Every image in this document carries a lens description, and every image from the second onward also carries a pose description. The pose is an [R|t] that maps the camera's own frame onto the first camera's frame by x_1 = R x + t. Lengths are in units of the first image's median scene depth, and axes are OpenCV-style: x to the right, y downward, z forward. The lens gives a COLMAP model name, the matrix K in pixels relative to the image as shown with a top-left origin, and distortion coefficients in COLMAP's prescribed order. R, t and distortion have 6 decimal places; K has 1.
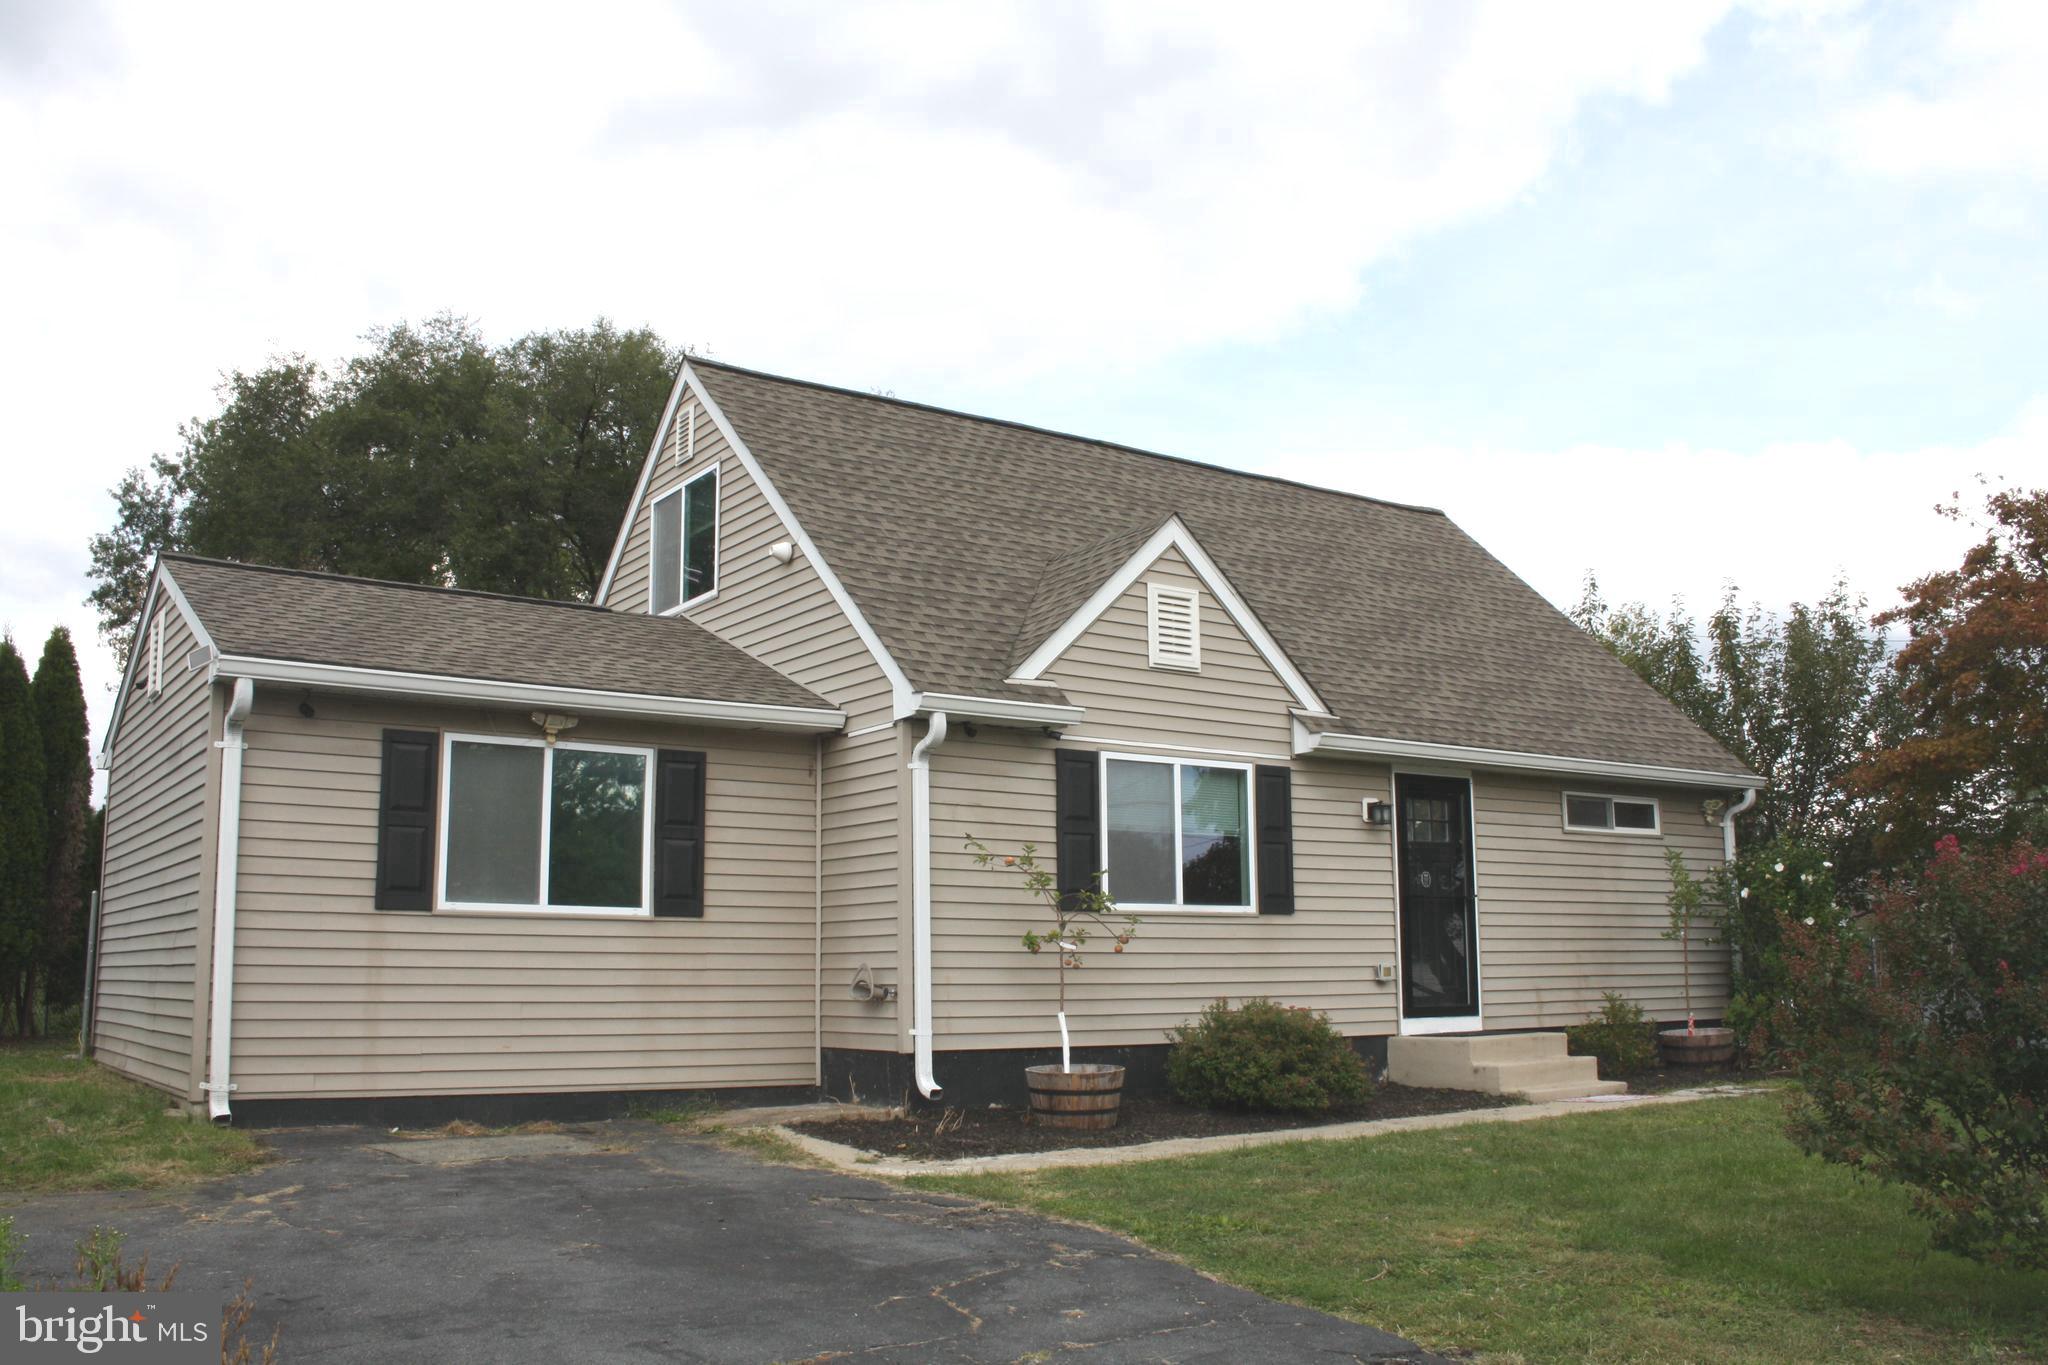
lens RADIAL K [[1787.4, 0, 1025.6], [0, 1787.4, 682.8], [0, 0, 1]] dist [-0.146914, -0.002202]
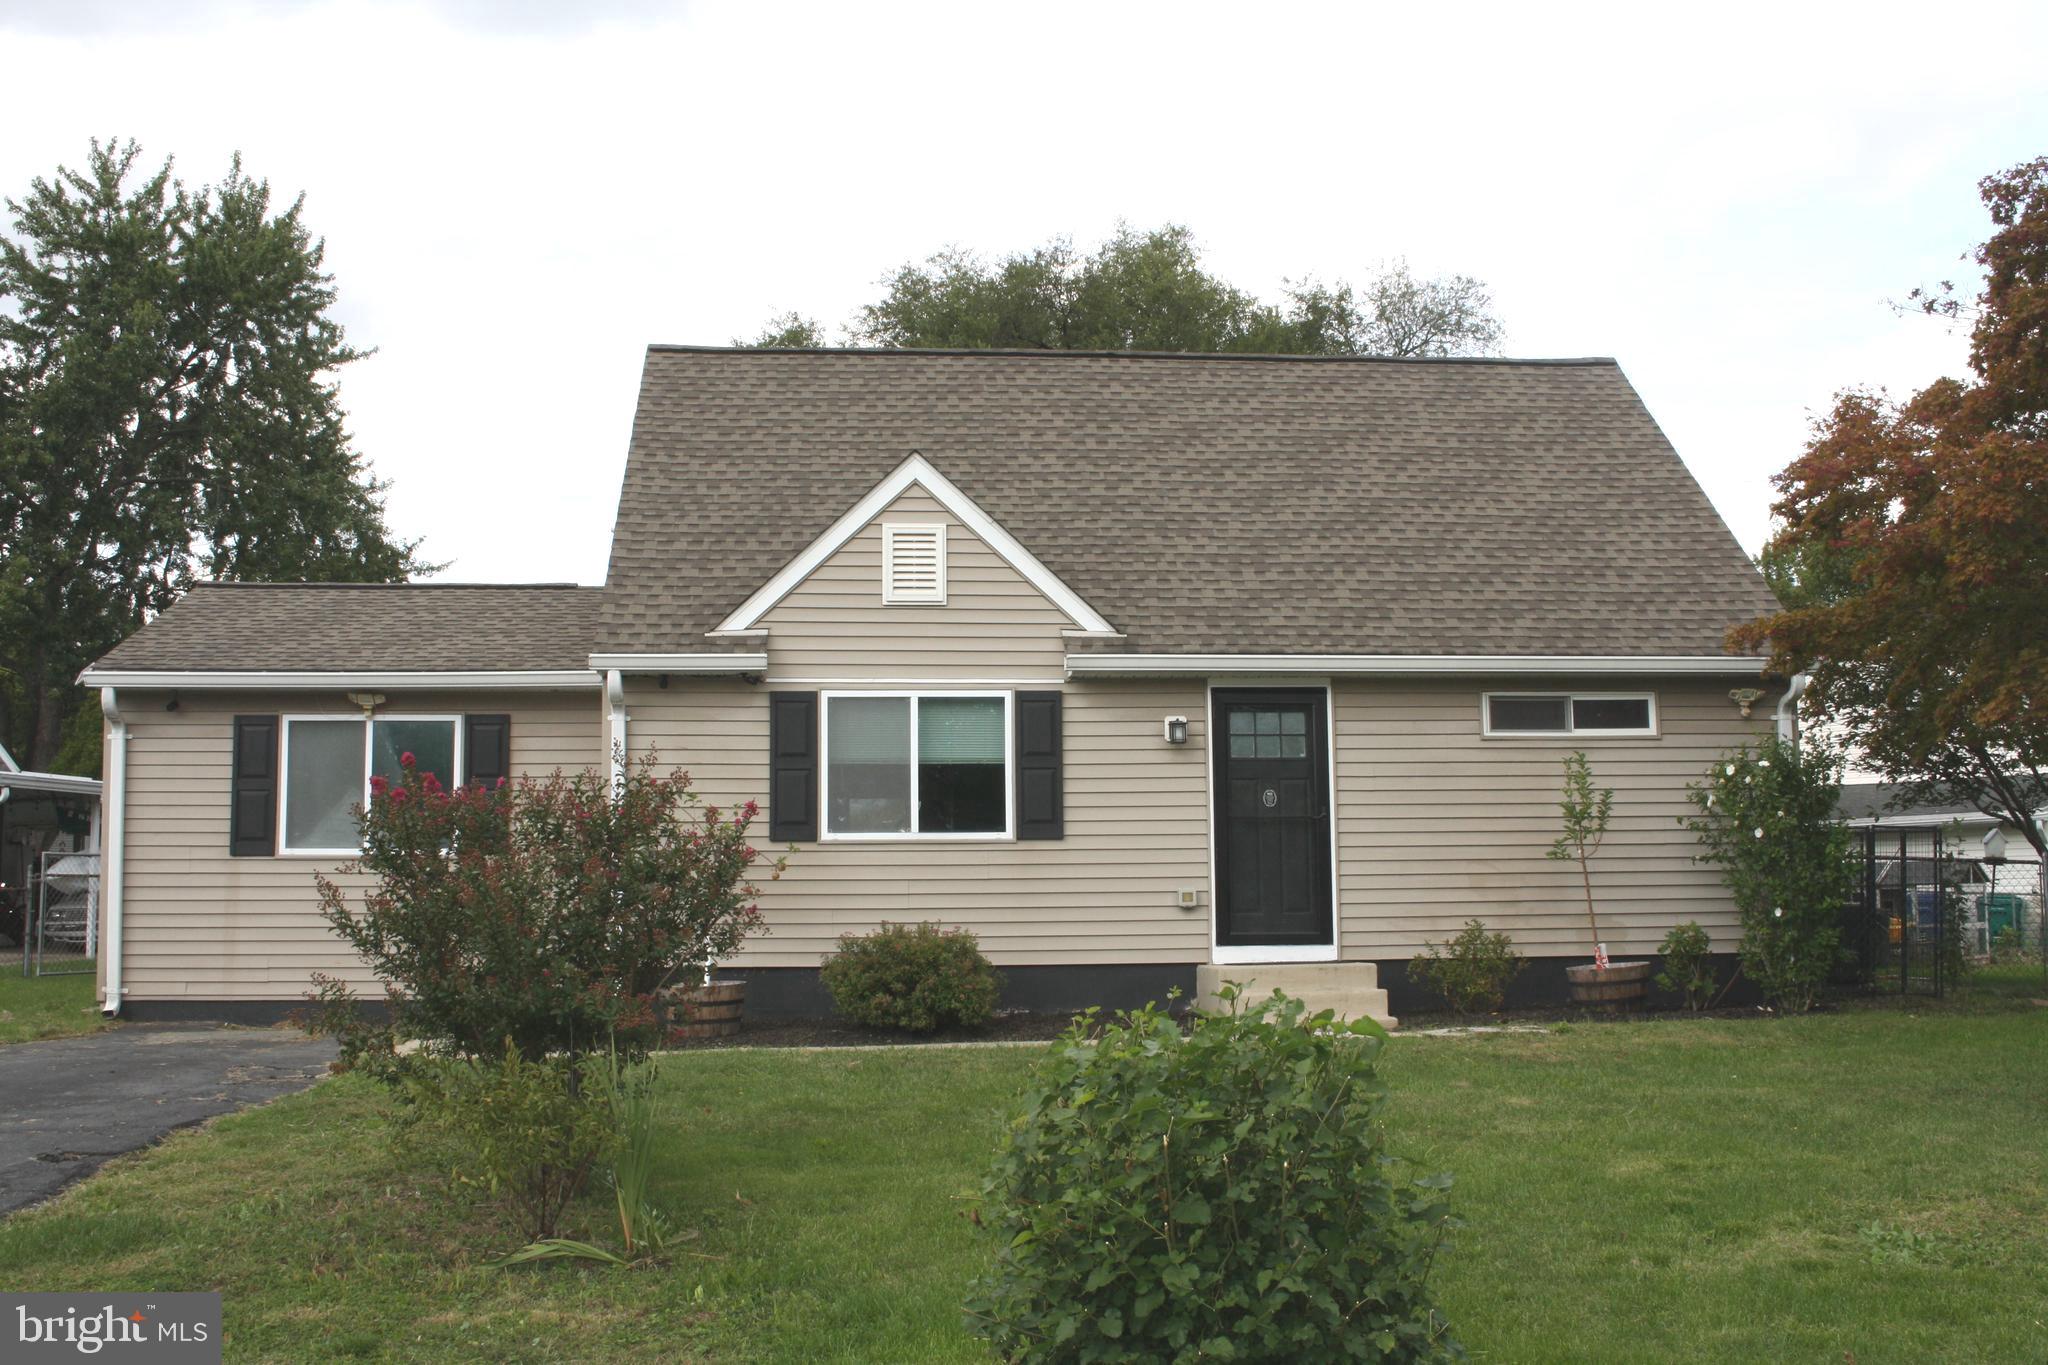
lens RADIAL K [[2109.2, 0, 1024.0], [0, 2109.2, 682.5], [0, 0, 1]] dist [-0.152937, 0.006280]
pose [[0.871336, -0.063455, -0.486566, 0.727260], [0.086830, 0.995894, 0.025614, 0.011546], [0.482943, -0.064567, 0.873268, -0.030756]]
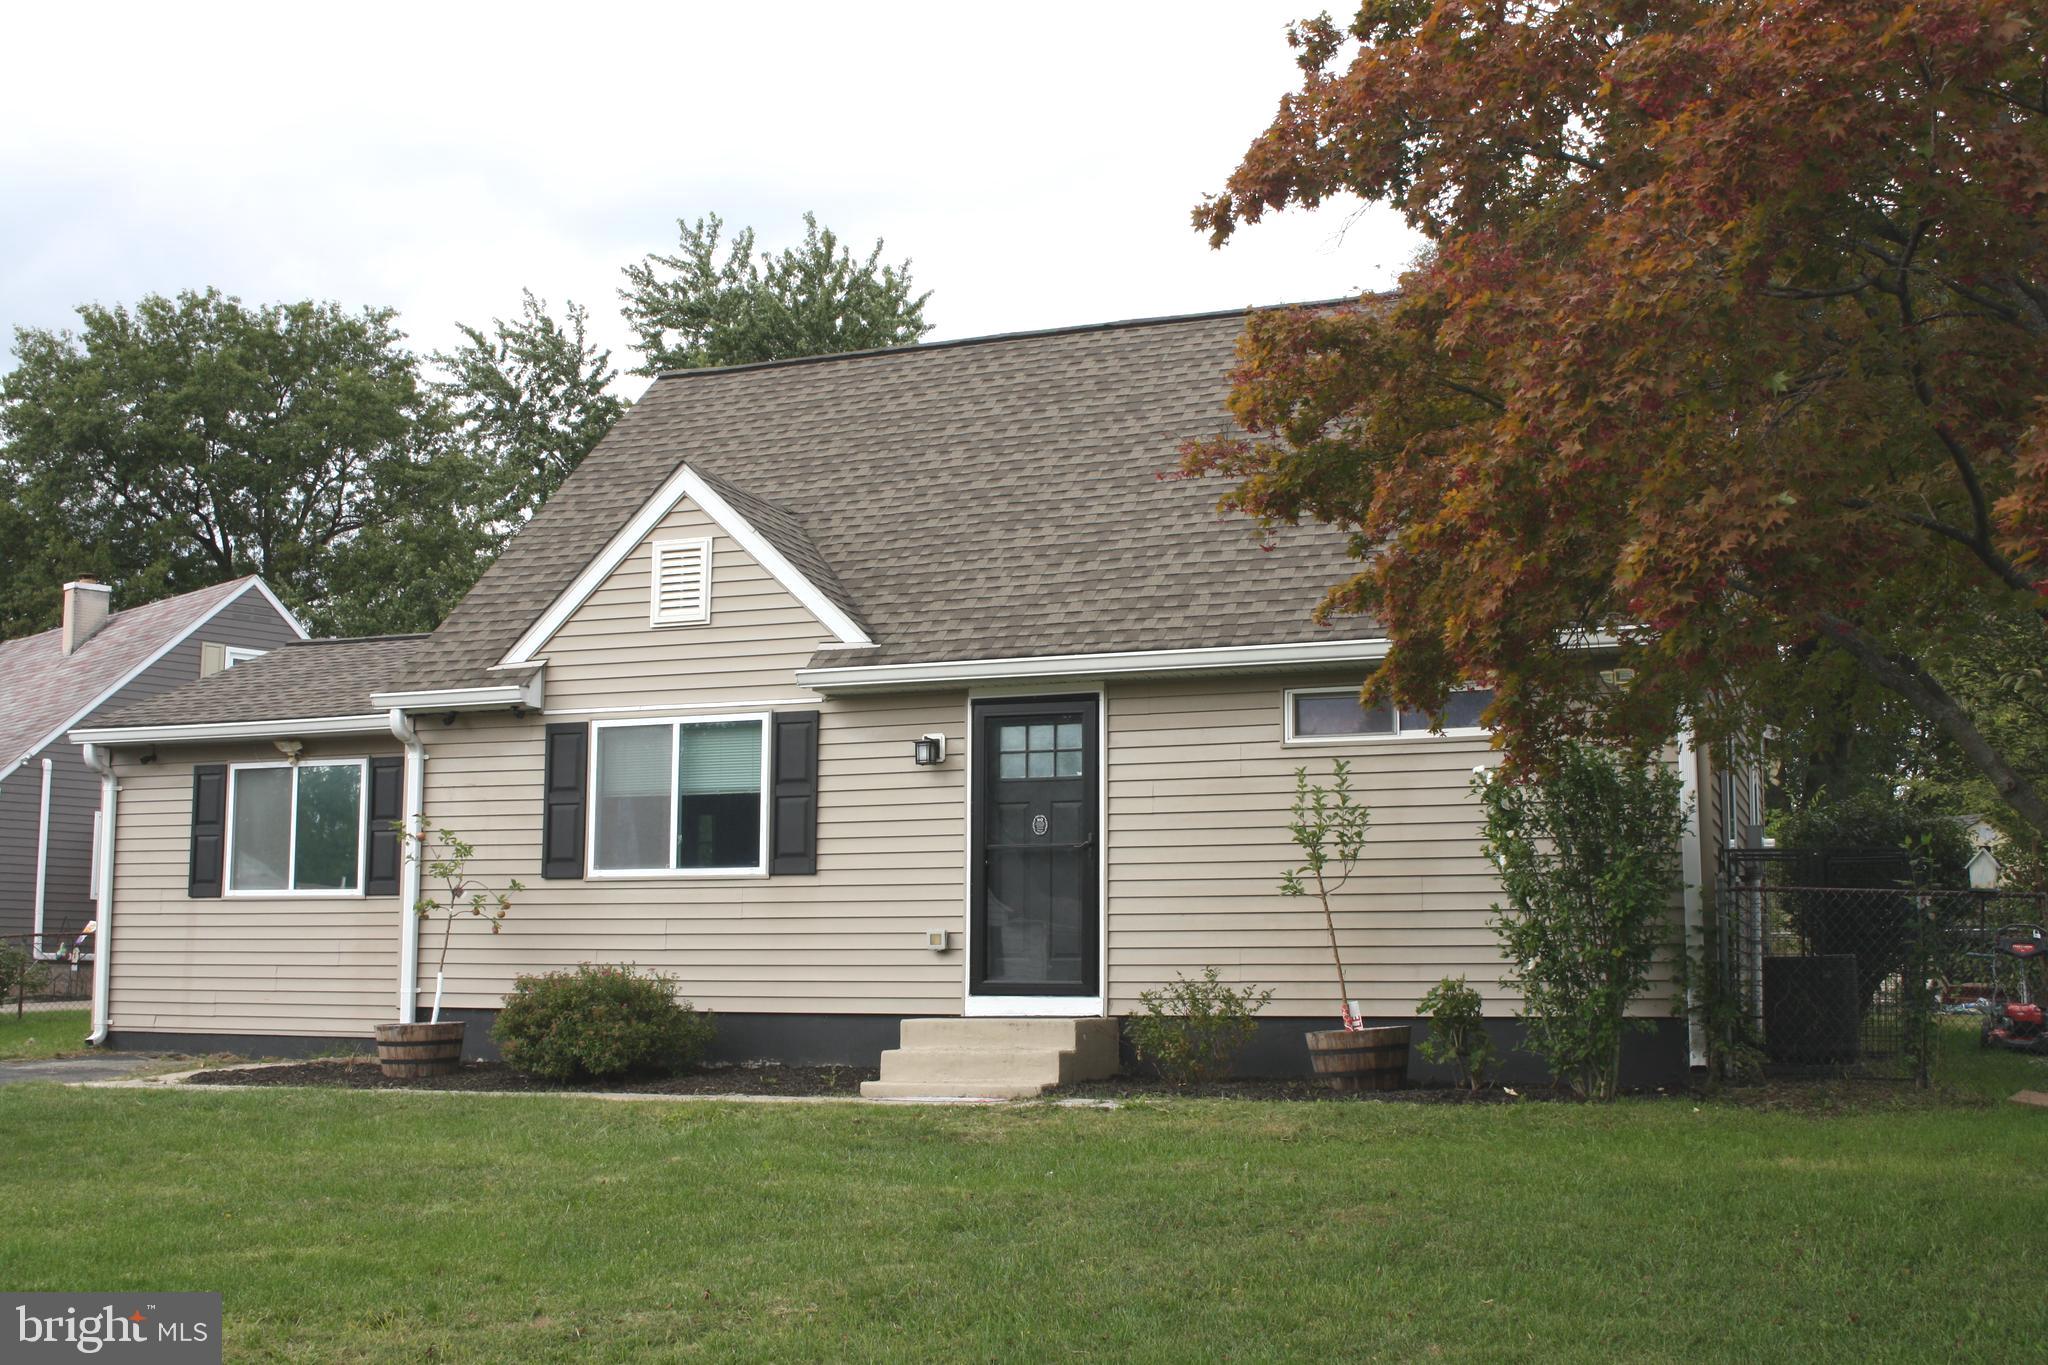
lens RADIAL K [[2194.7, 0, 1024.0], [0, 2194.7, 682.5], [0, 0, 1]] dist [-0.145509, 0.011349]
pose [[0.569378, -0.107732, -0.814986, 1.149569], [0.131035, 0.990595, -0.039399, 0.094071], [0.811566, -0.084358, 0.578139, 0.467810]]
